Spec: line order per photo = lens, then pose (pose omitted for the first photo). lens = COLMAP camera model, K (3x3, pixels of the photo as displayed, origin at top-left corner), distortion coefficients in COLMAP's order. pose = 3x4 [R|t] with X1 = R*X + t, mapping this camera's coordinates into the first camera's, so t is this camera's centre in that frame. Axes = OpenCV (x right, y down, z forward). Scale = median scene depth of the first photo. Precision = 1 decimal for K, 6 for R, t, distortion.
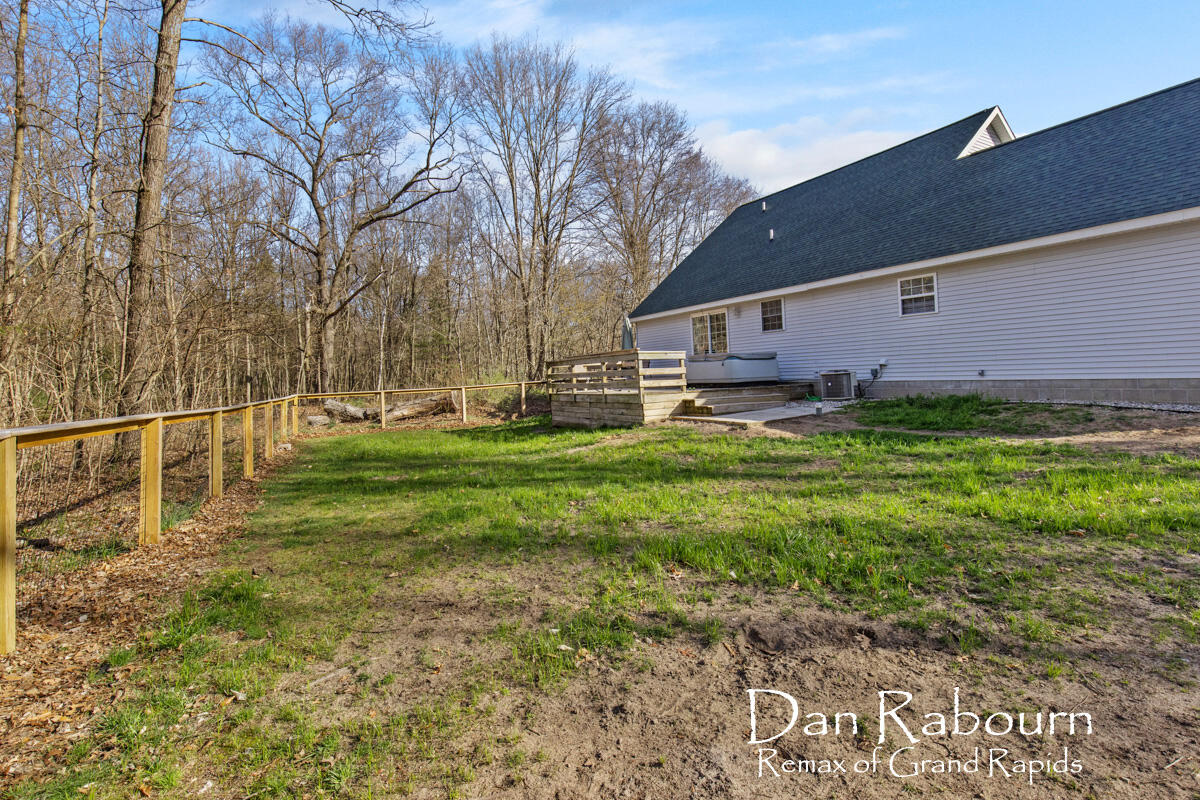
lens RADIAL K [[550.3, 0, 600.0], [0, 550.3, 400.0], [0, 0, 1]] dist [-0.000038, -0.000065]
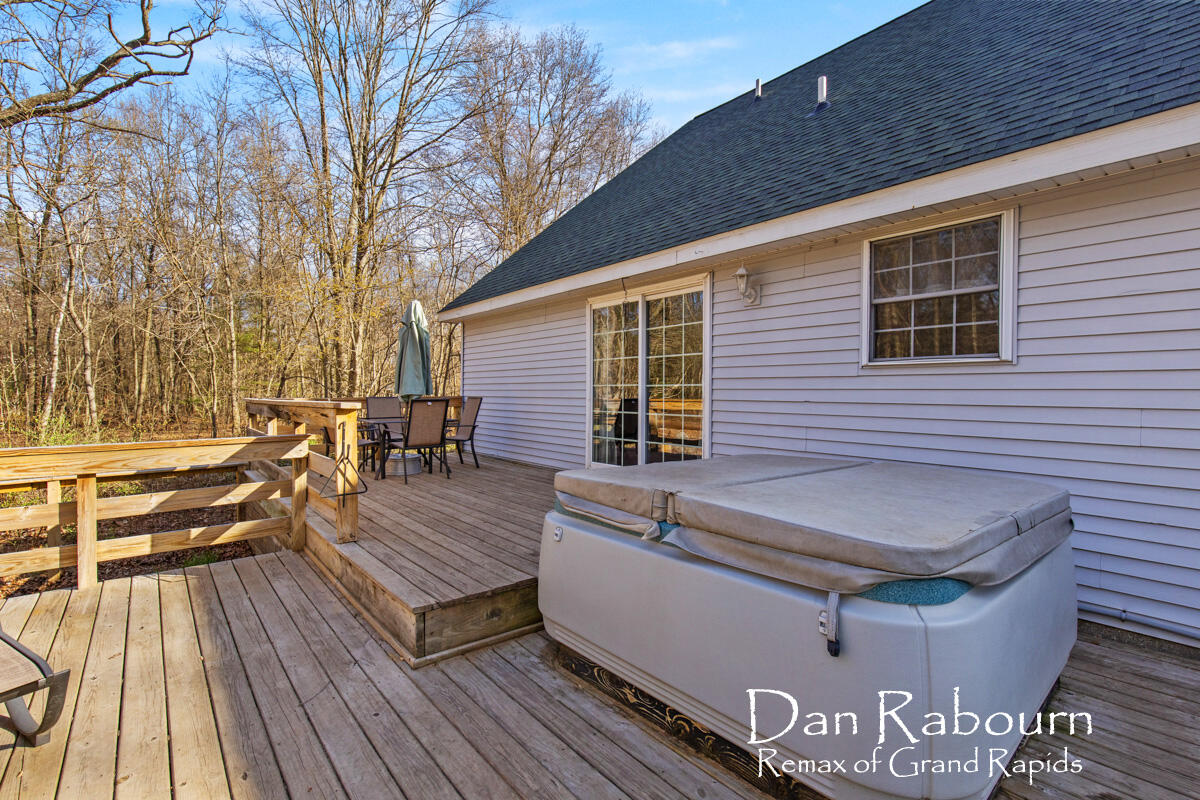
lens RADIAL K [[550.3, 0, 600.0], [0, 550.3, 400.0], [0, 0, 1]] dist [-0.000038, -0.000065]
pose [[0.984321, 0.048376, 0.169623, 0.135719], [-0.040952, 0.998055, -0.046995, -0.090520], [-0.171567, 0.039312, 0.984388, 0.777111]]
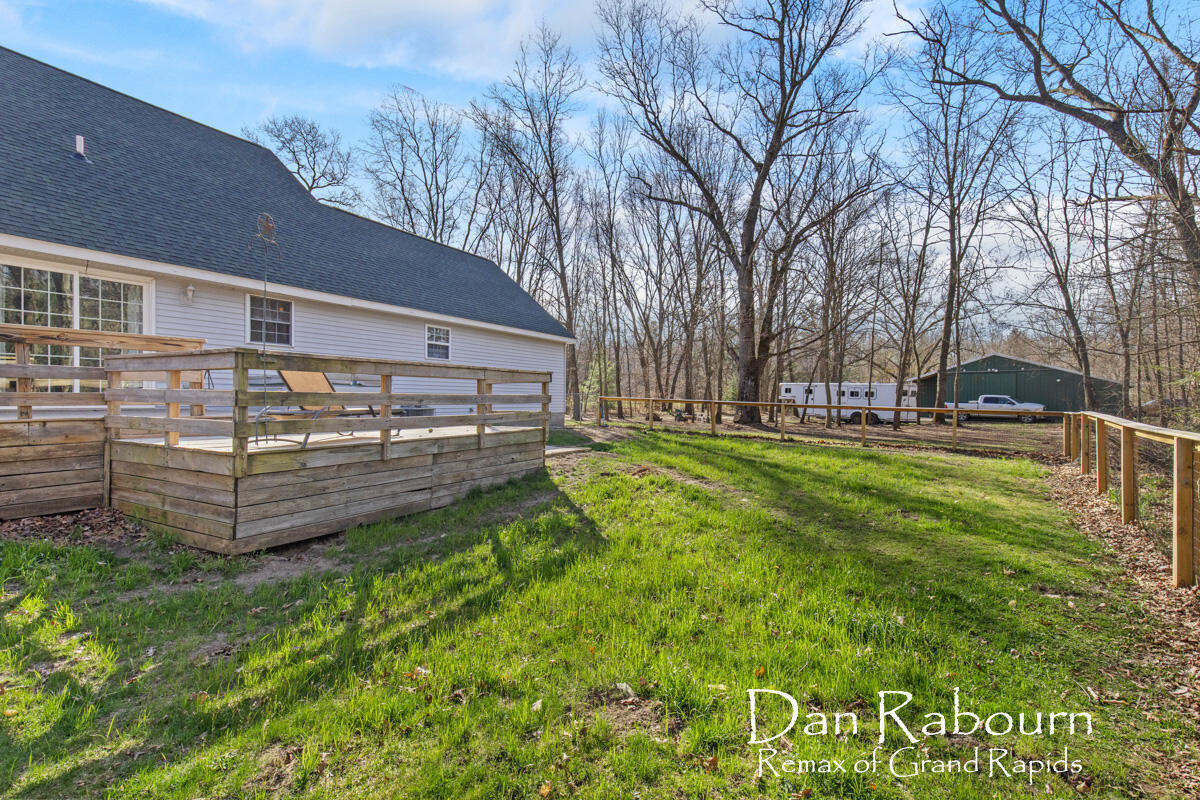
lens RADIAL K [[550.3, 0, 600.0], [0, 550.3, 400.0], [0, 0, 1]] dist [-0.000038, -0.000065]
pose [[-0.511186, 0.037695, 0.858643, -0.448928], [0.055374, 0.998407, -0.010864, -0.026904], [-0.857684, 0.041993, -0.512459, 0.973402]]
